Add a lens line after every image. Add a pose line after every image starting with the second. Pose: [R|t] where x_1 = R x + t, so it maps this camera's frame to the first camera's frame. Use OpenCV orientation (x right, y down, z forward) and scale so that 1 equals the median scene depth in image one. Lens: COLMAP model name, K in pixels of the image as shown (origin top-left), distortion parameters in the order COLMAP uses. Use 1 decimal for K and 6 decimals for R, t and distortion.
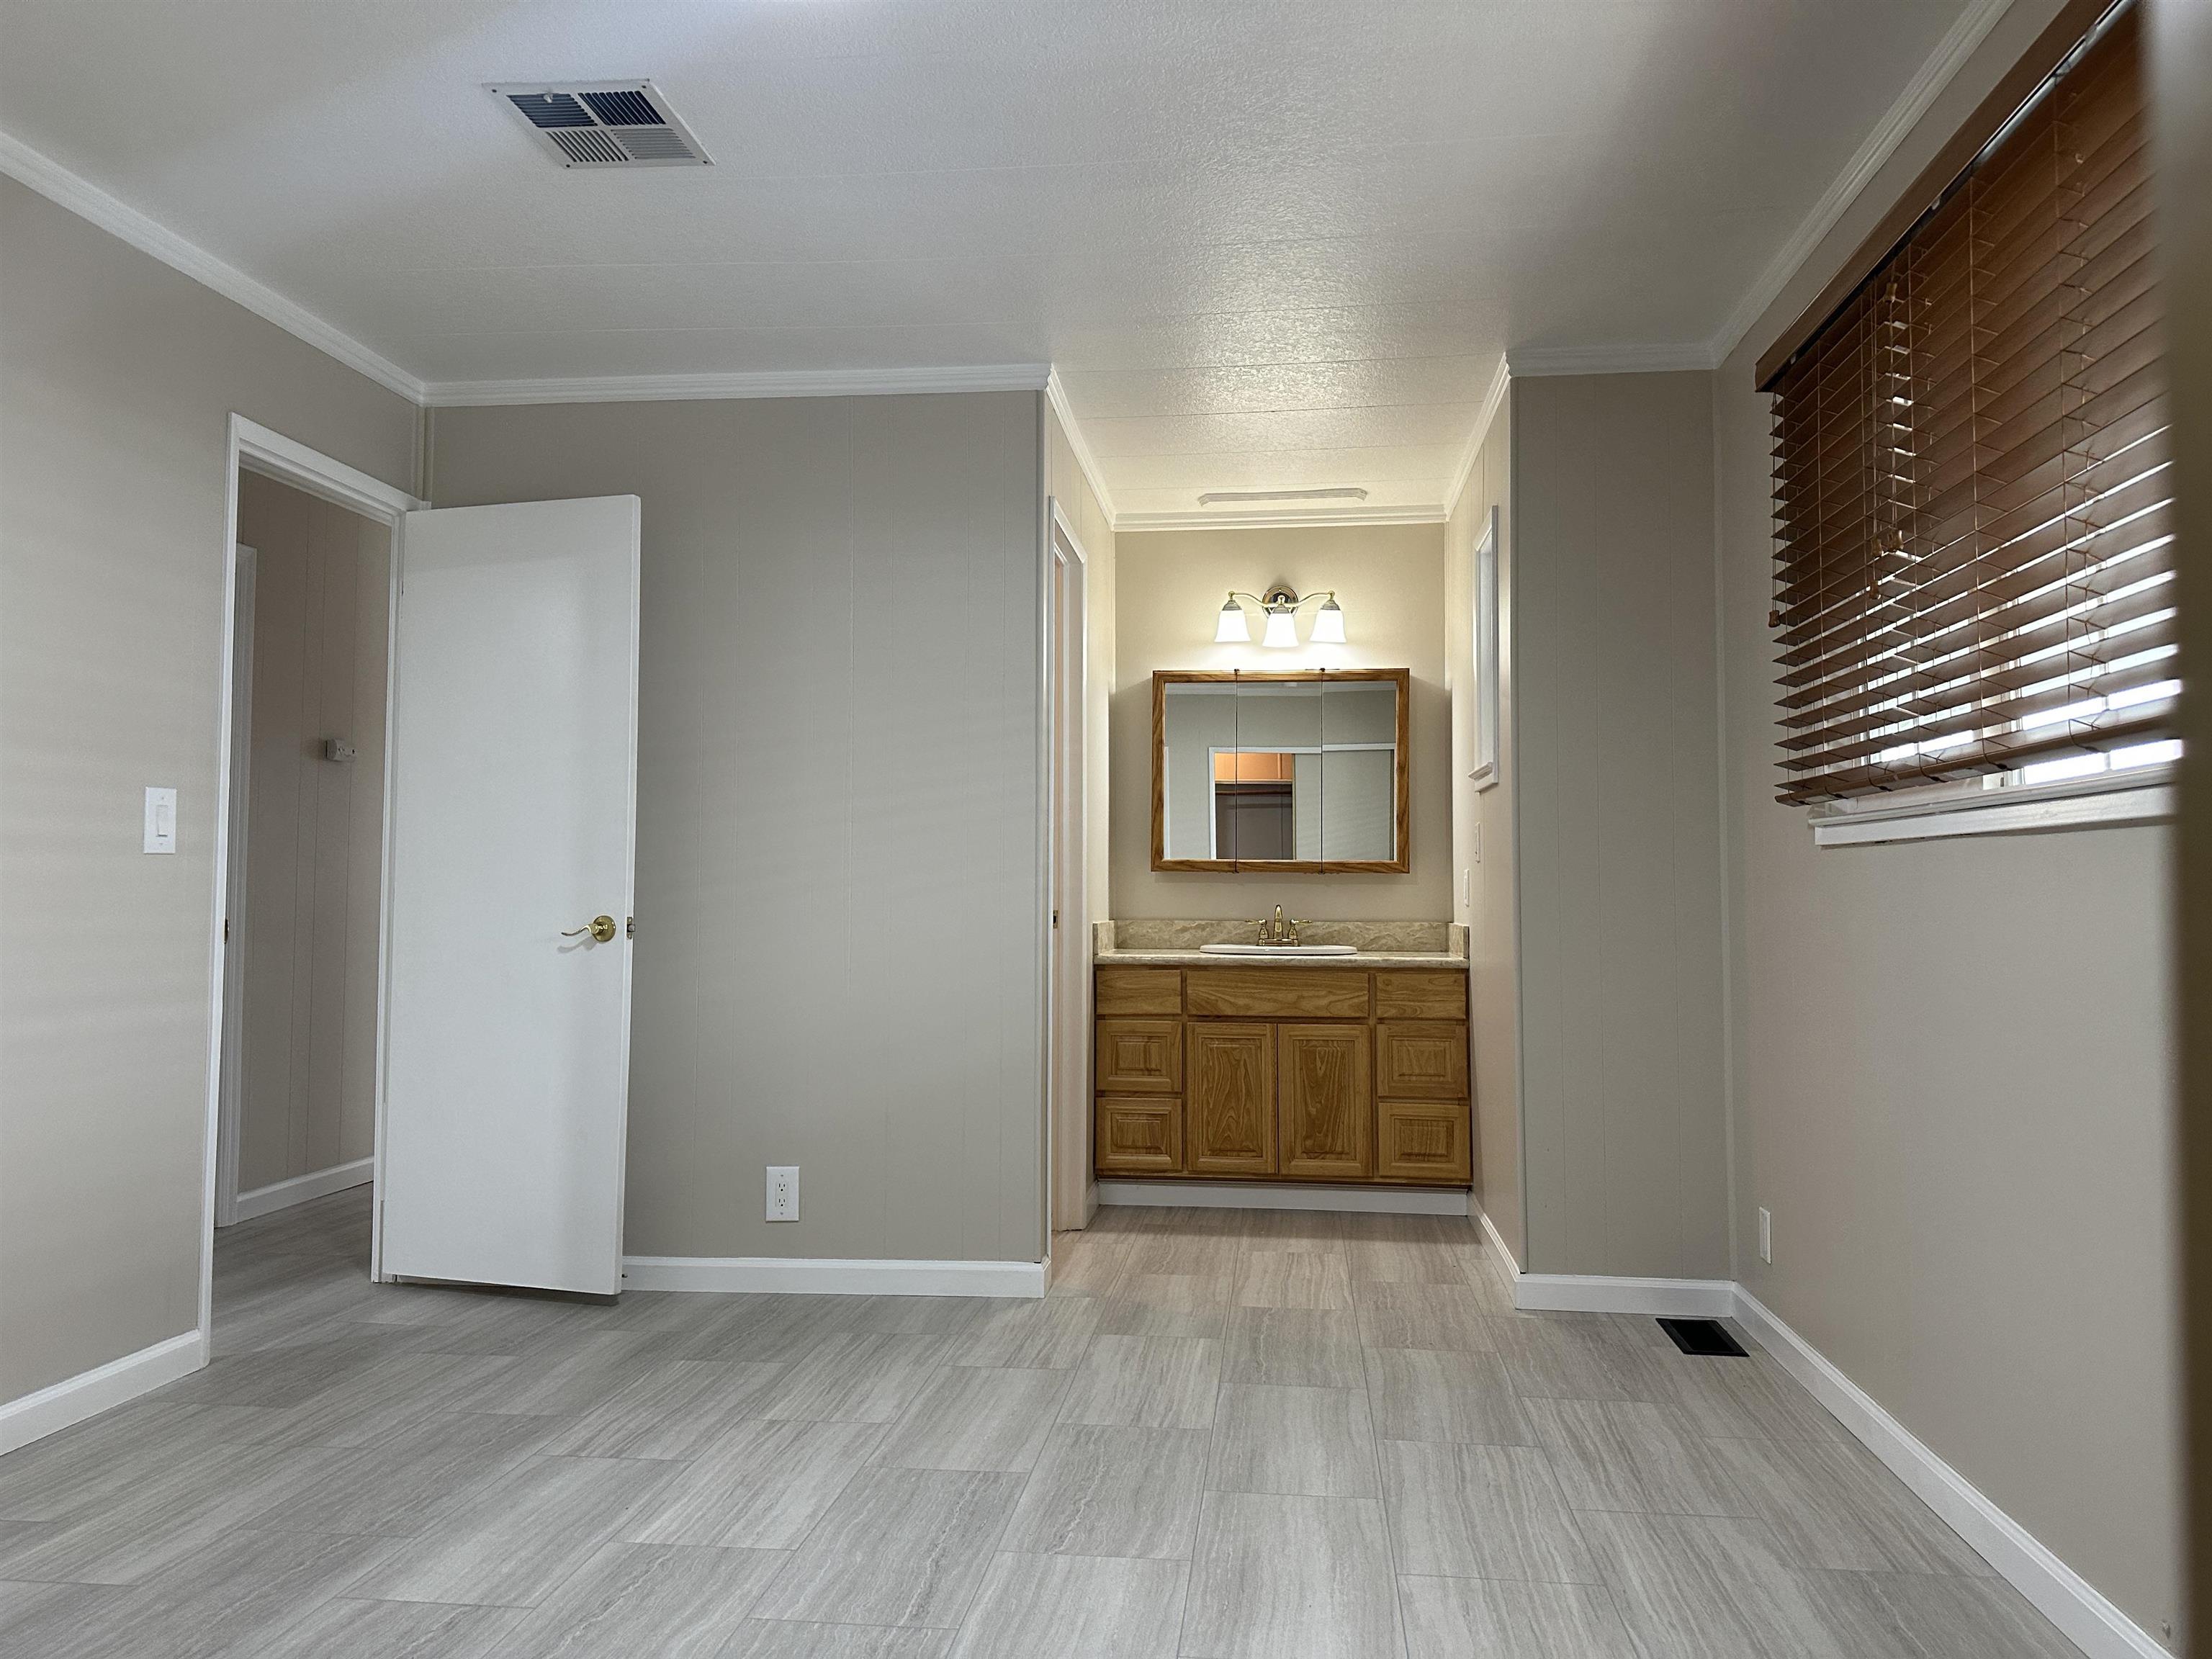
lens RADIAL K [[1544.4, 0, 1106.0], [0, 1544.4, 829.5], [0, 0, 1]] dist [0.142295, -0.184916]
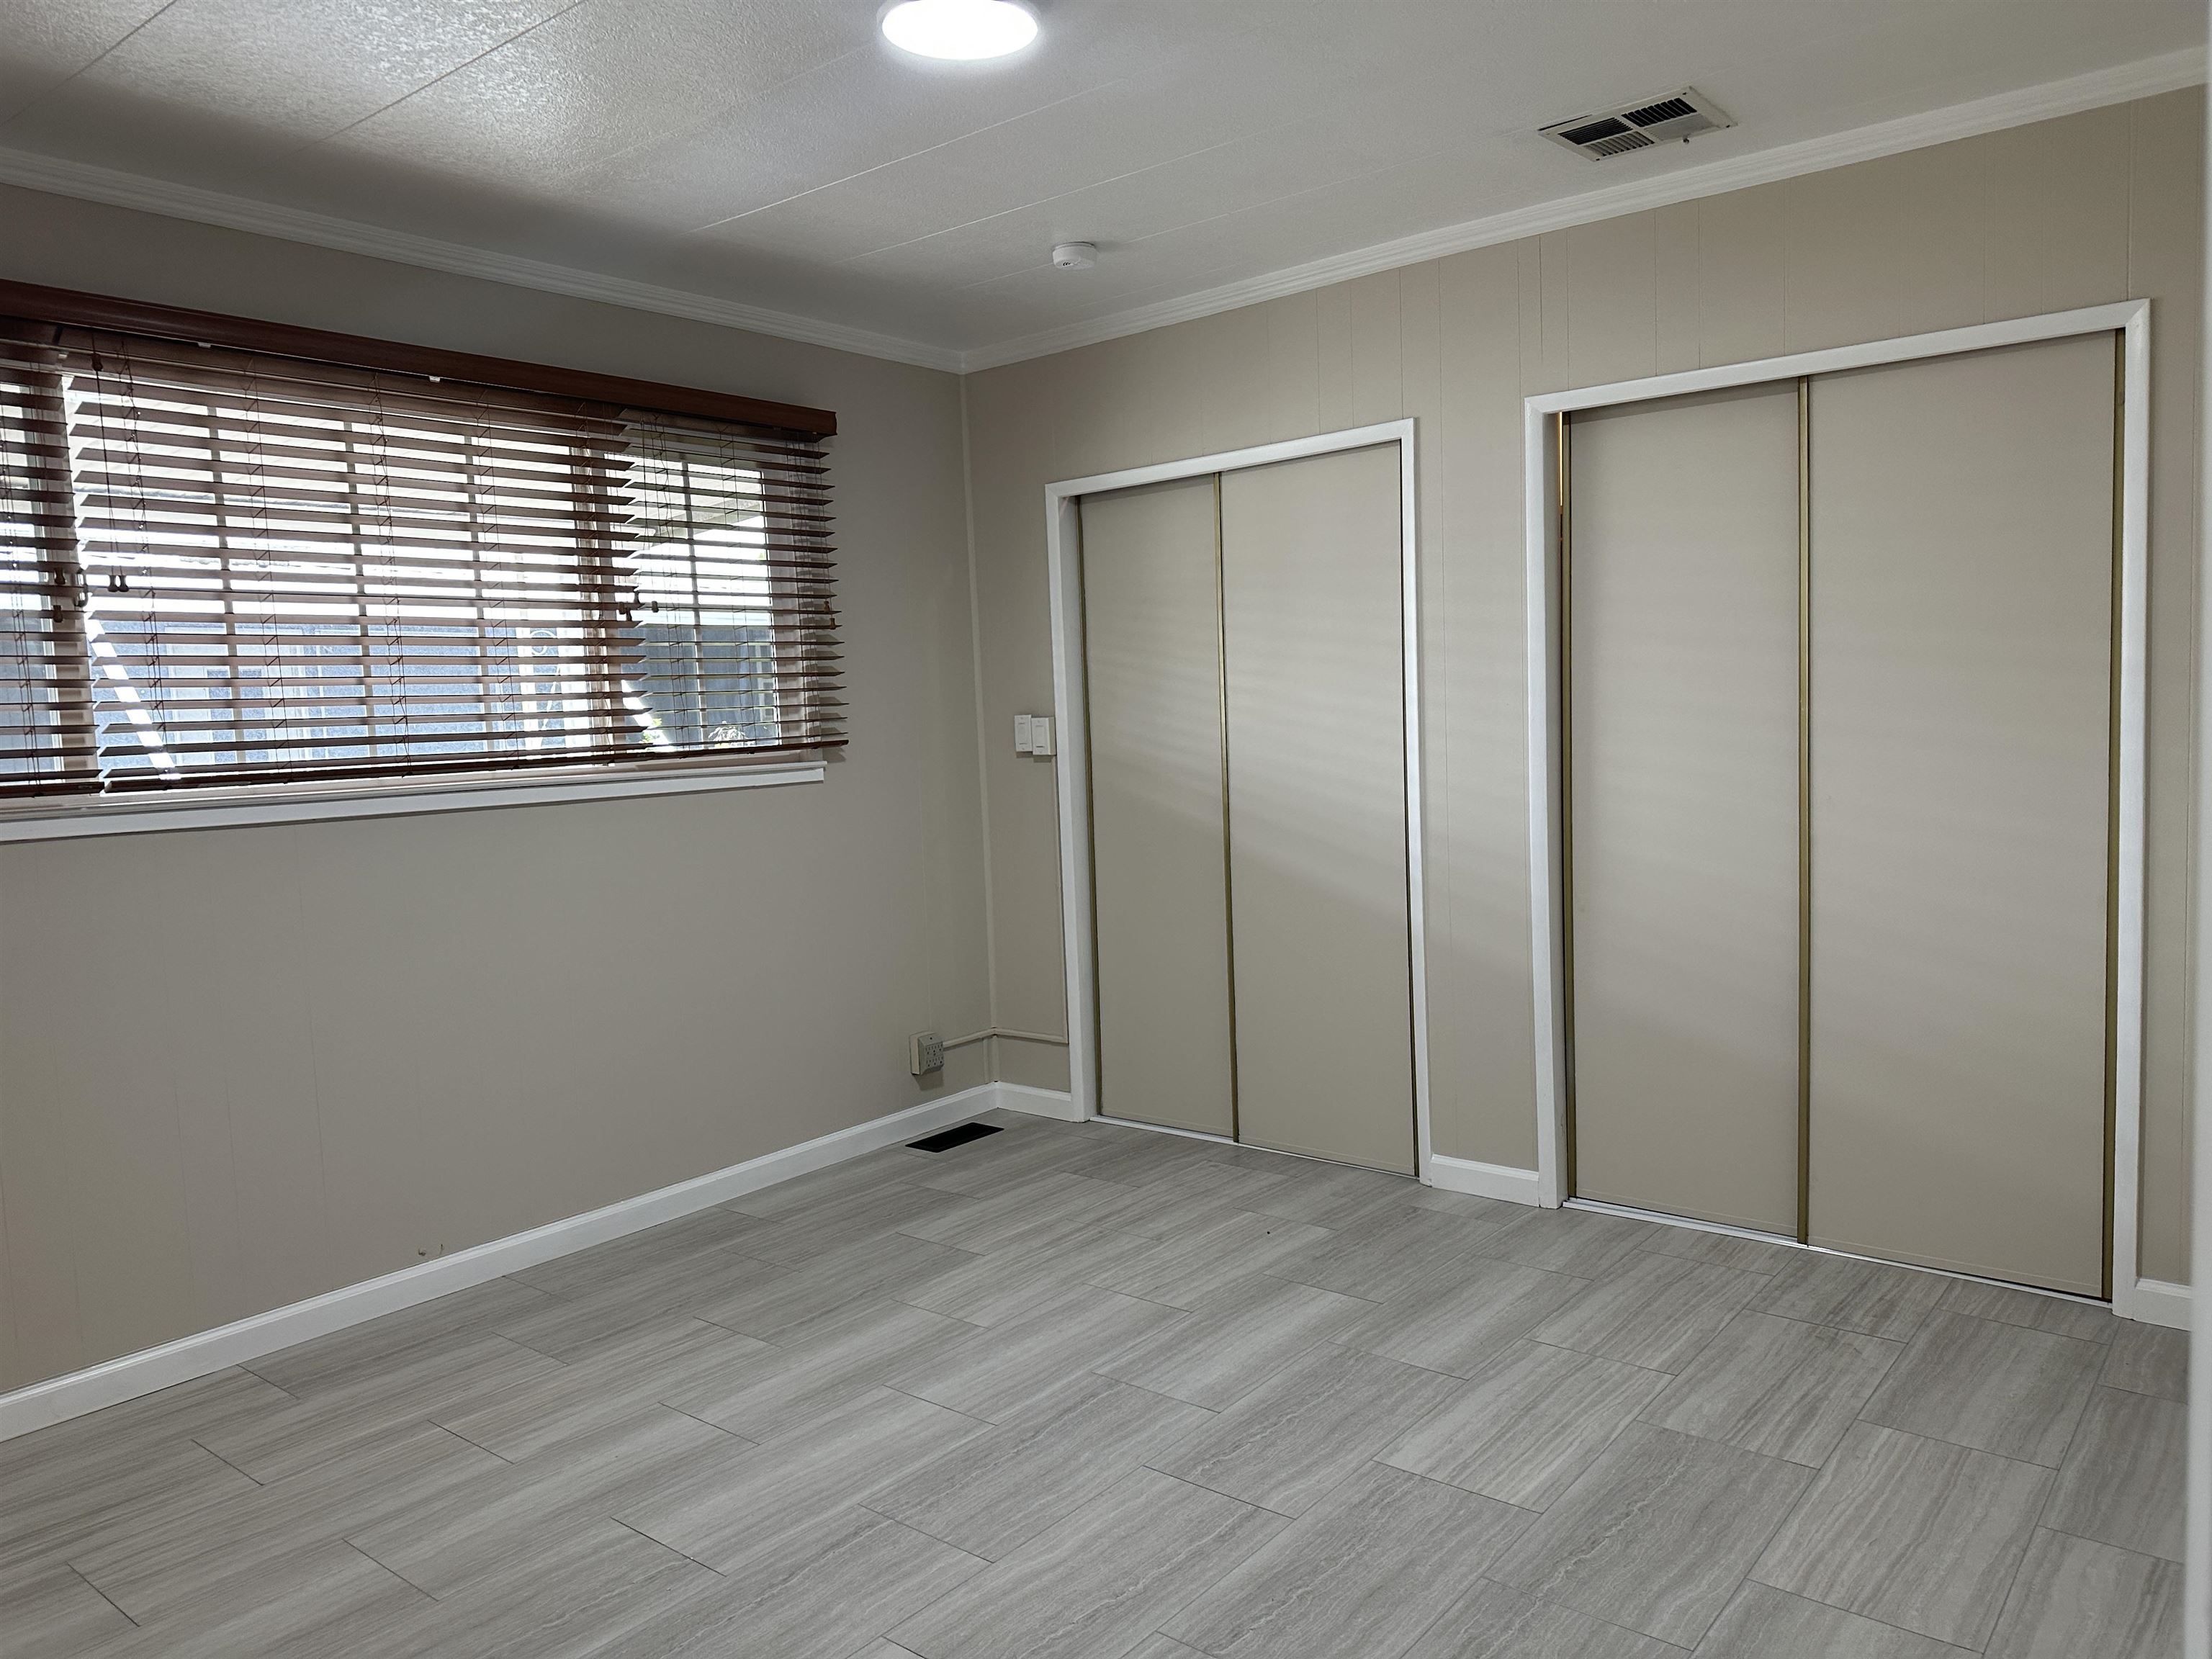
lens RADIAL K [[1544.4, 0, 1106.0], [0, 1544.4, 829.5], [0, 0, 1]] dist [0.142295, -0.184916]
pose [[-0.844180, -0.007635, 0.536005, -0.622480], [0.015915, 0.999101, 0.039297, -0.029627], [-0.535823, 0.041704, -0.843300, 1.327906]]
